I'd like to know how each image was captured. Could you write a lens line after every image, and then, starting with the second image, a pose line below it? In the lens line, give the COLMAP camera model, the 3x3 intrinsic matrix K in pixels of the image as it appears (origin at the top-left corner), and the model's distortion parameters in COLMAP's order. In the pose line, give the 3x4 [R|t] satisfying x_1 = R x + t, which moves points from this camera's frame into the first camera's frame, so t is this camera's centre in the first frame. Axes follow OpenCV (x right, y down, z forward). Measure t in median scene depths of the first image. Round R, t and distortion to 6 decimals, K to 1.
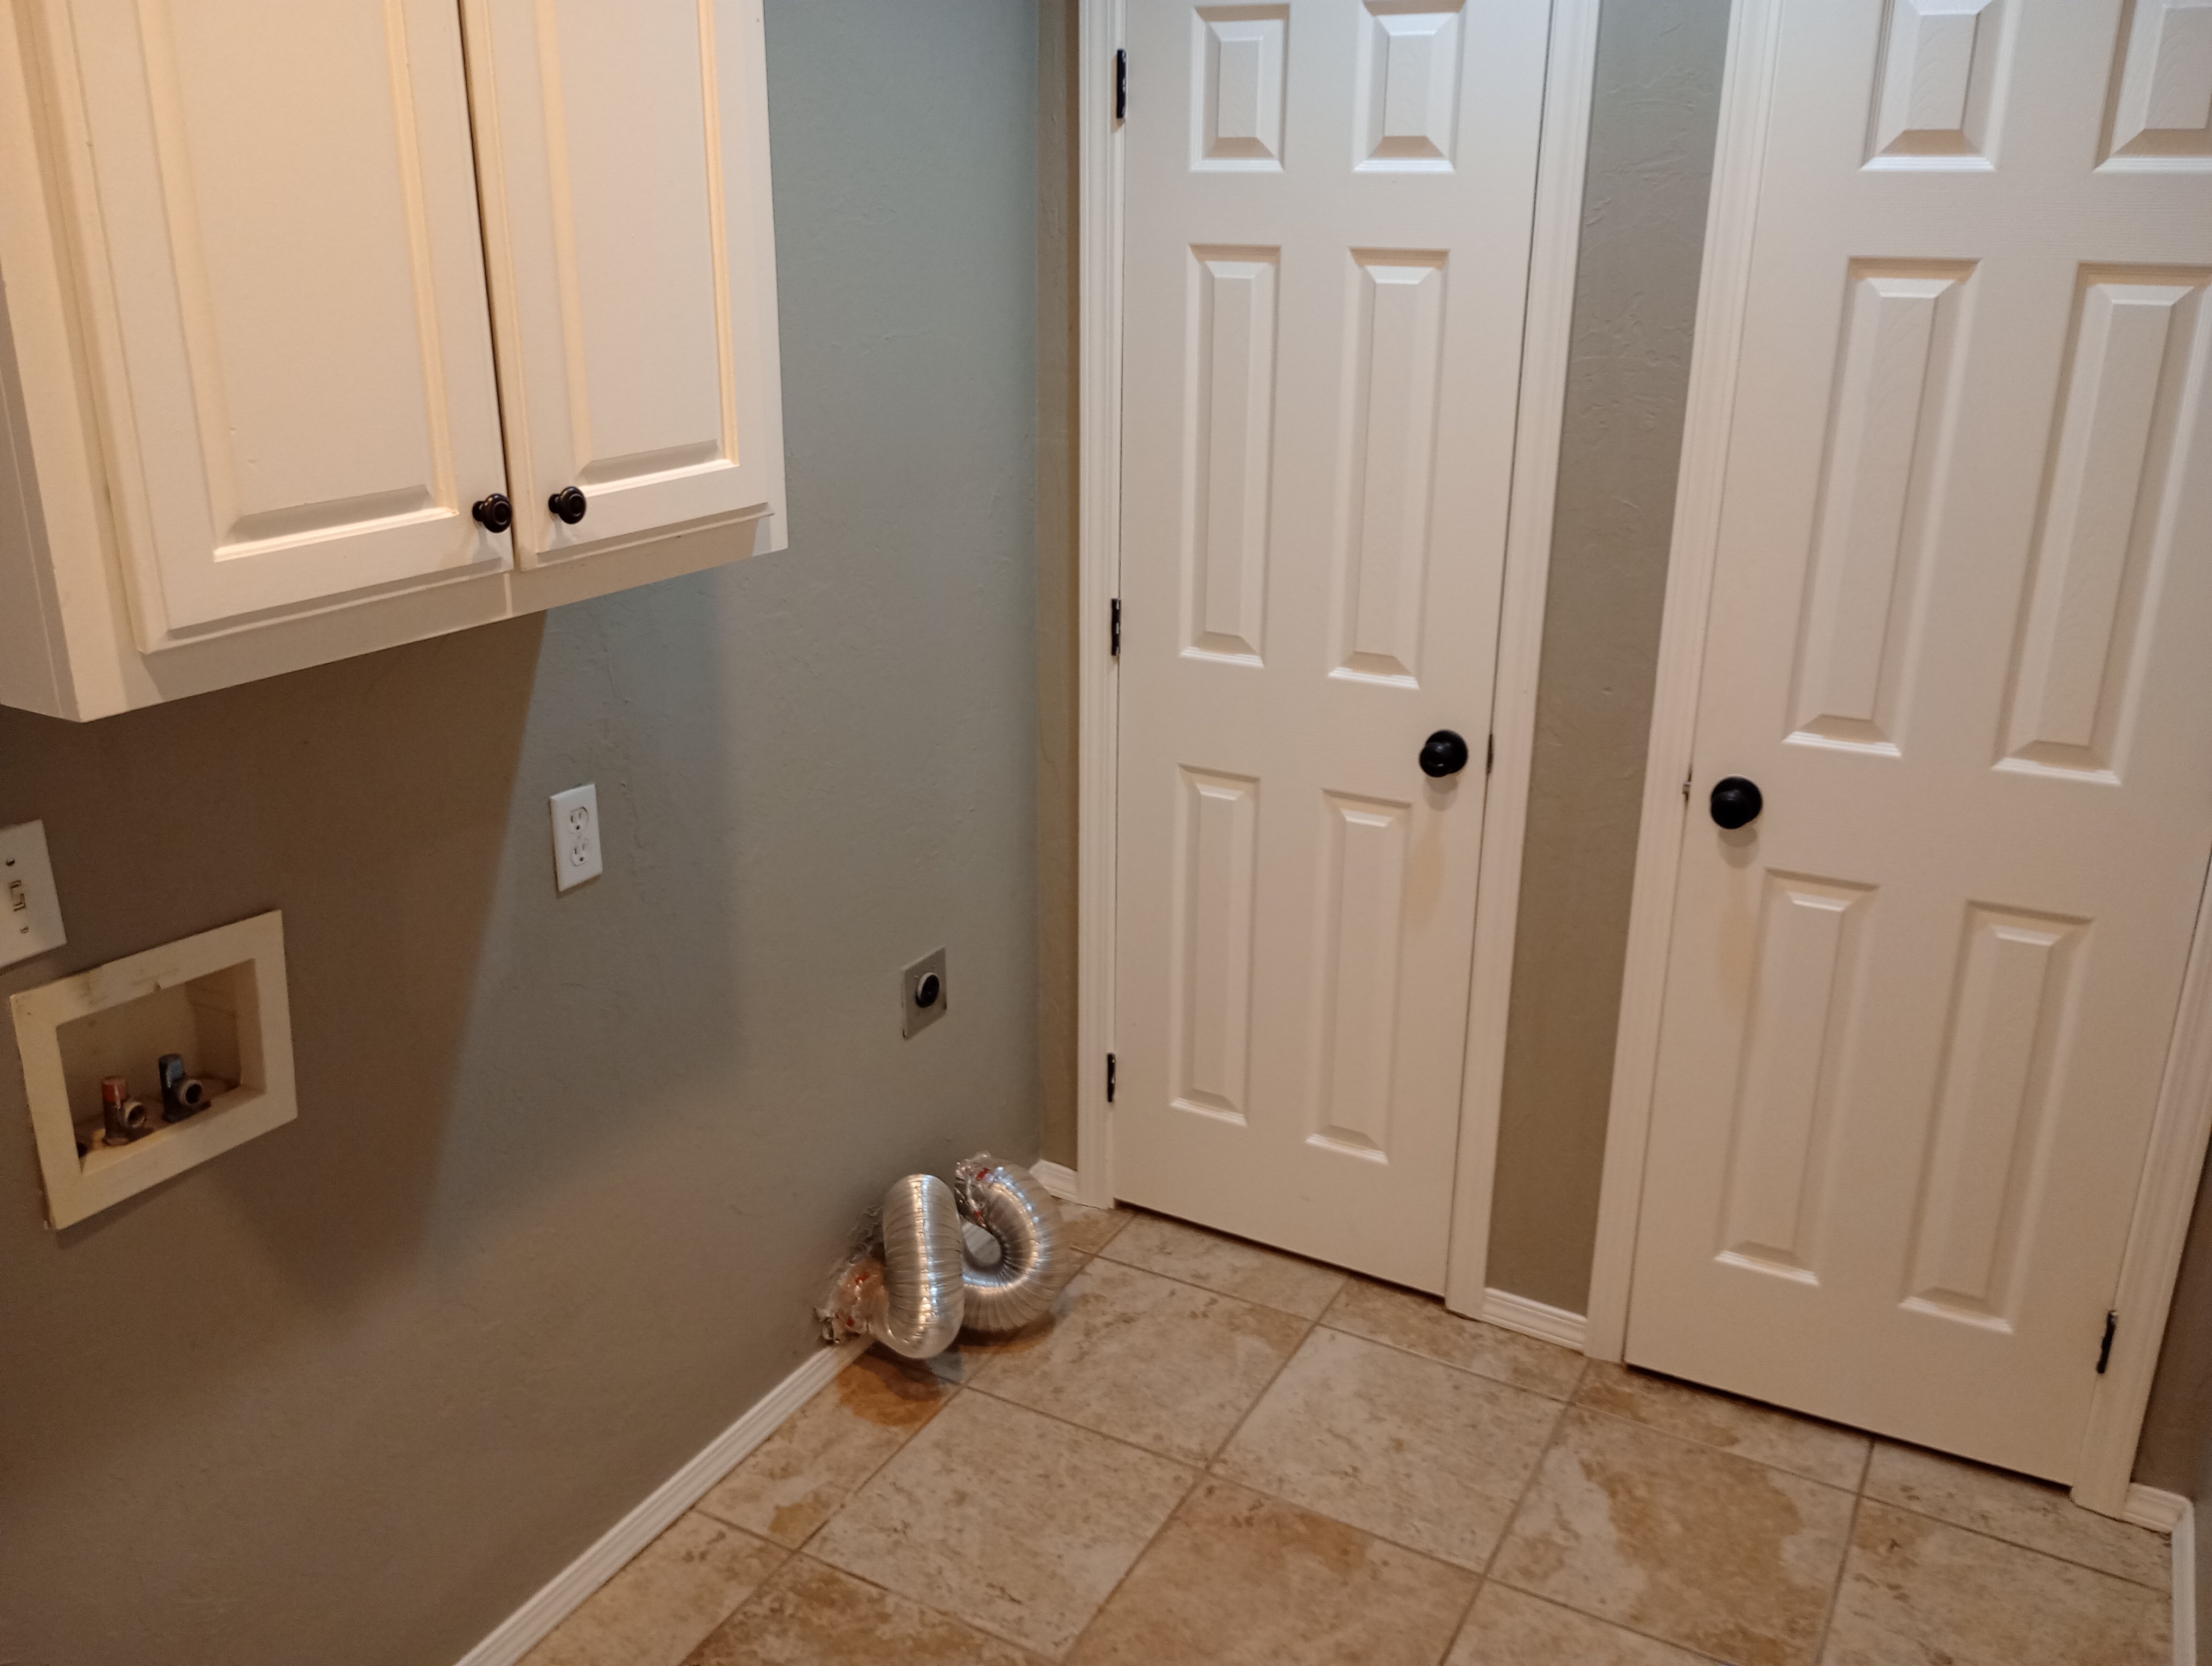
lens RADIAL K [[1769.6, 0, 1092.3], [0, 1769.6, 837.6], [0, 0, 1]] dist [0.073335, -0.081454]
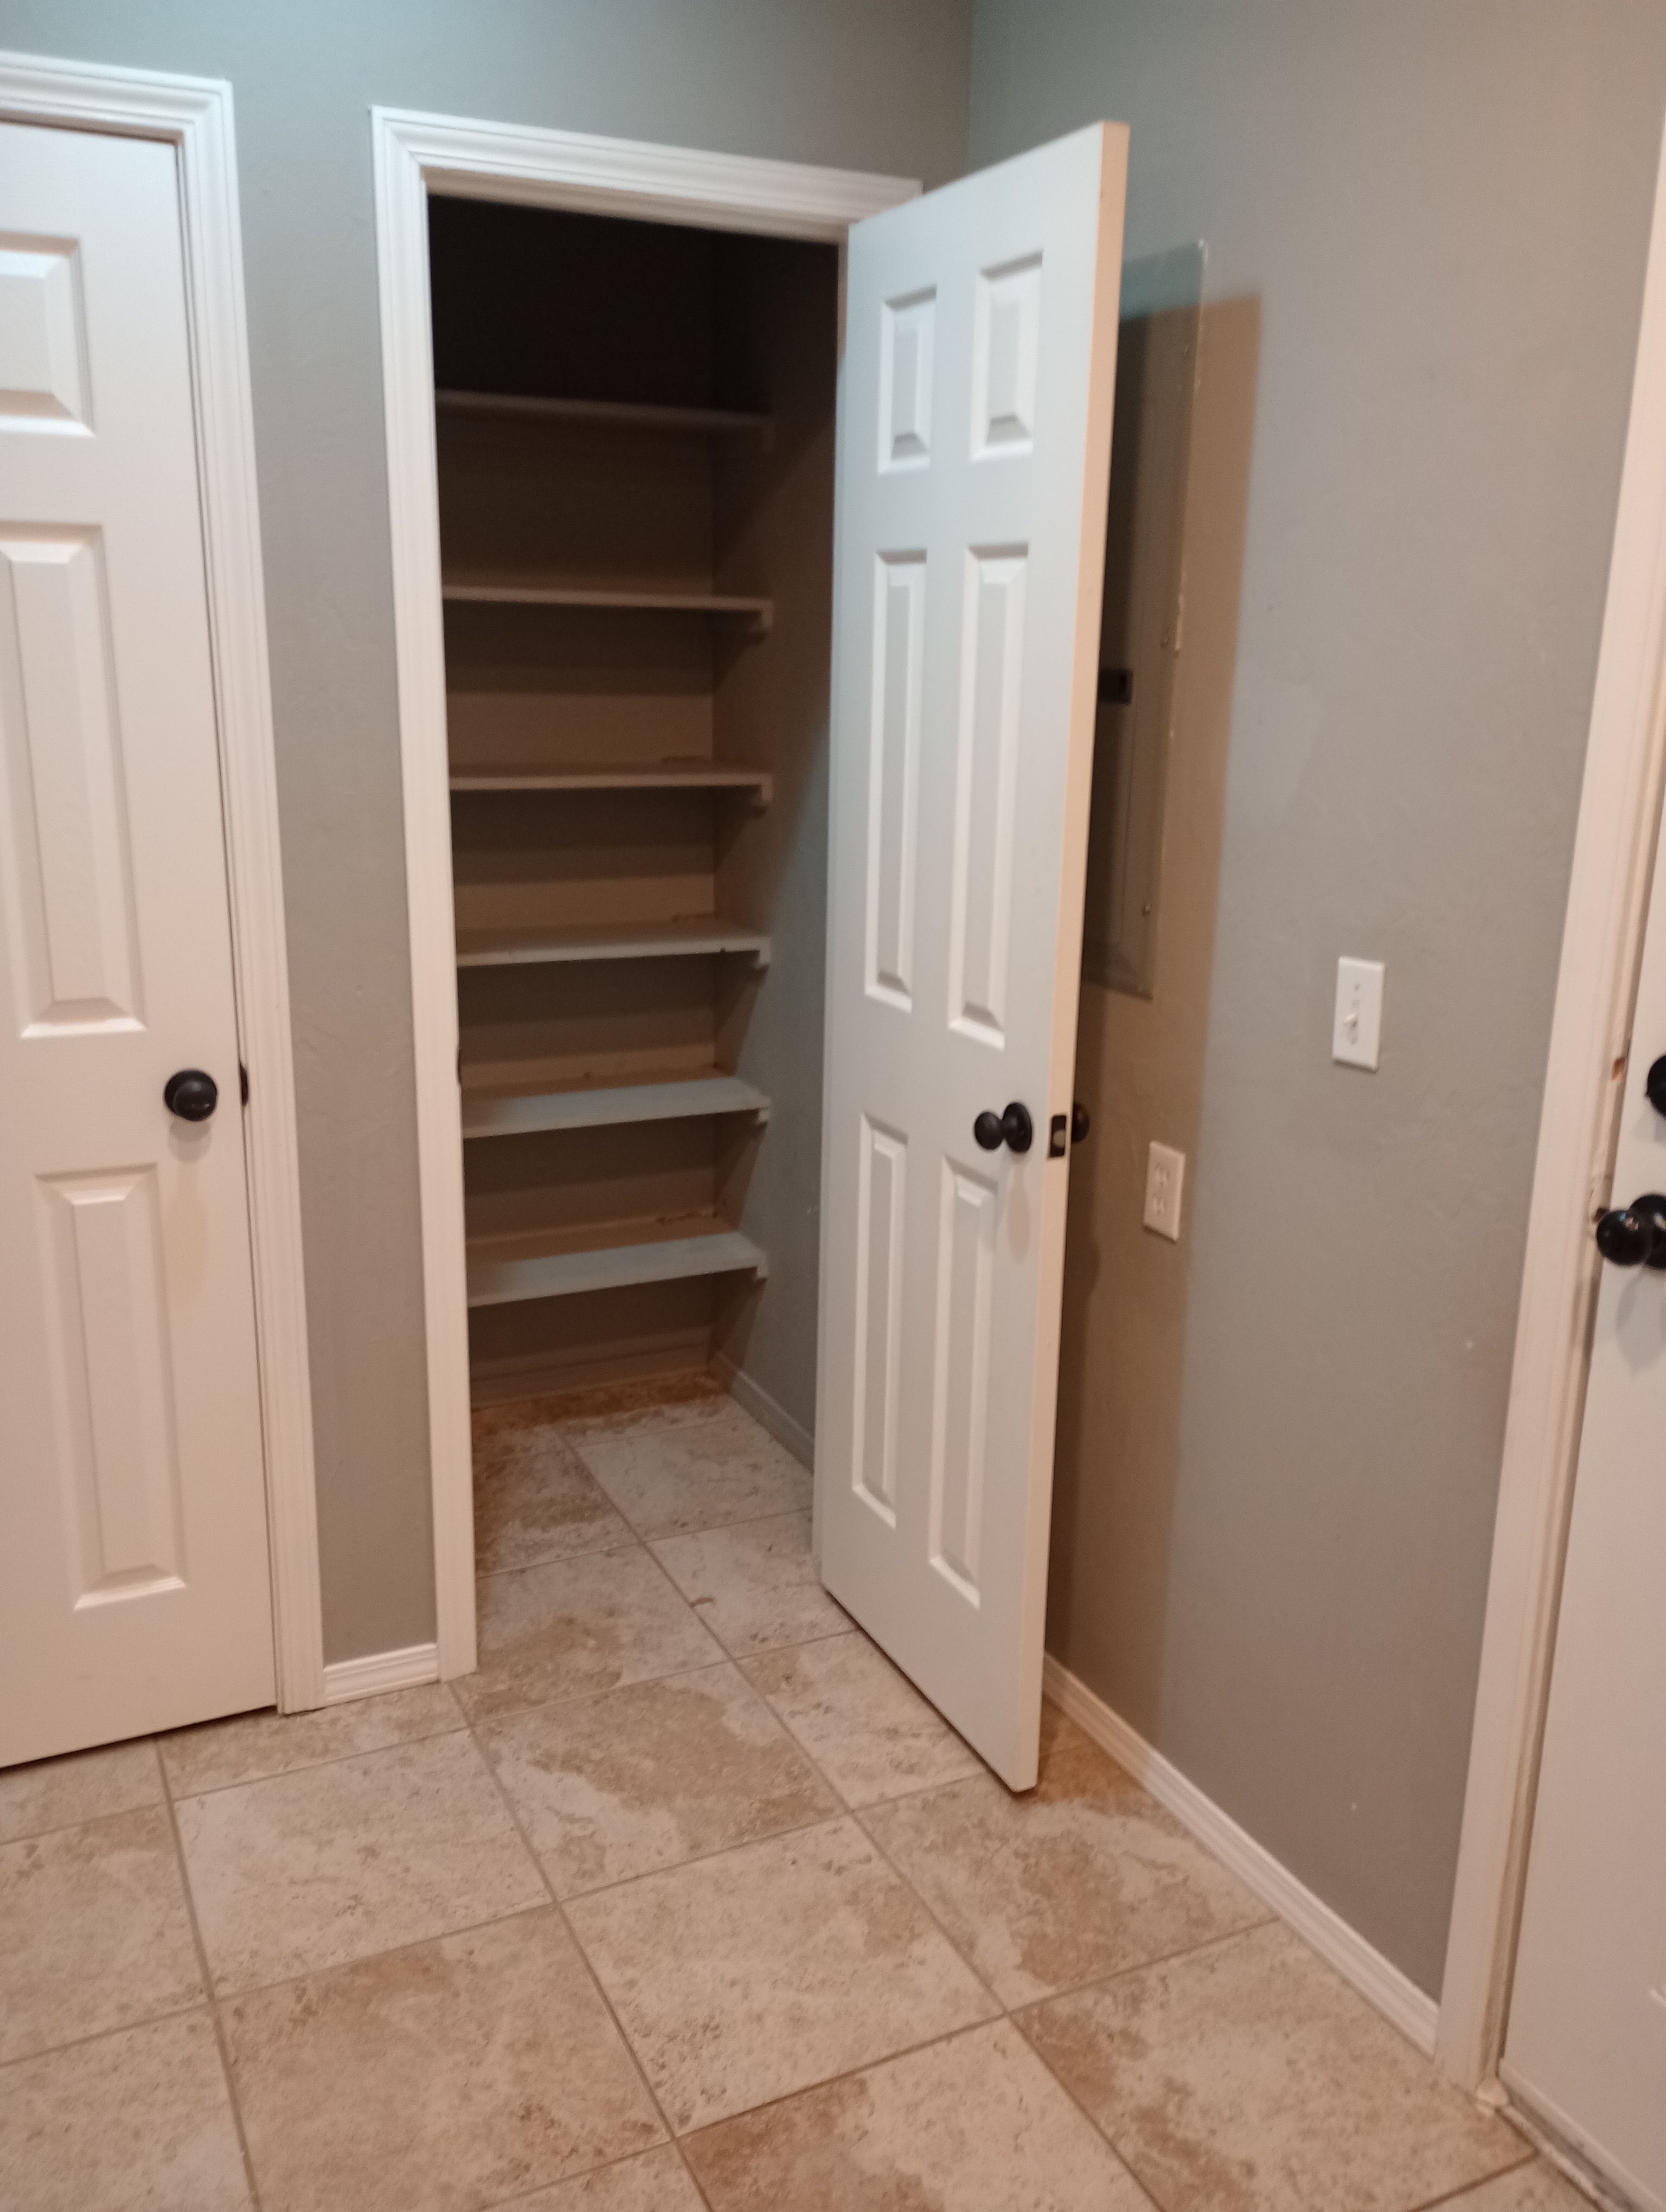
lens RADIAL K [[1769.6, 0, 838.5], [0, 1769.6, 1132.1], [0, 0, 1]] dist [0.073335, -0.081454]
pose [[0.588700, -0.216346, 0.778863, -0.319478], [0.261424, 0.962696, 0.069813, -0.007931], [-0.764912, 0.162515, 0.623297, 0.208967]]
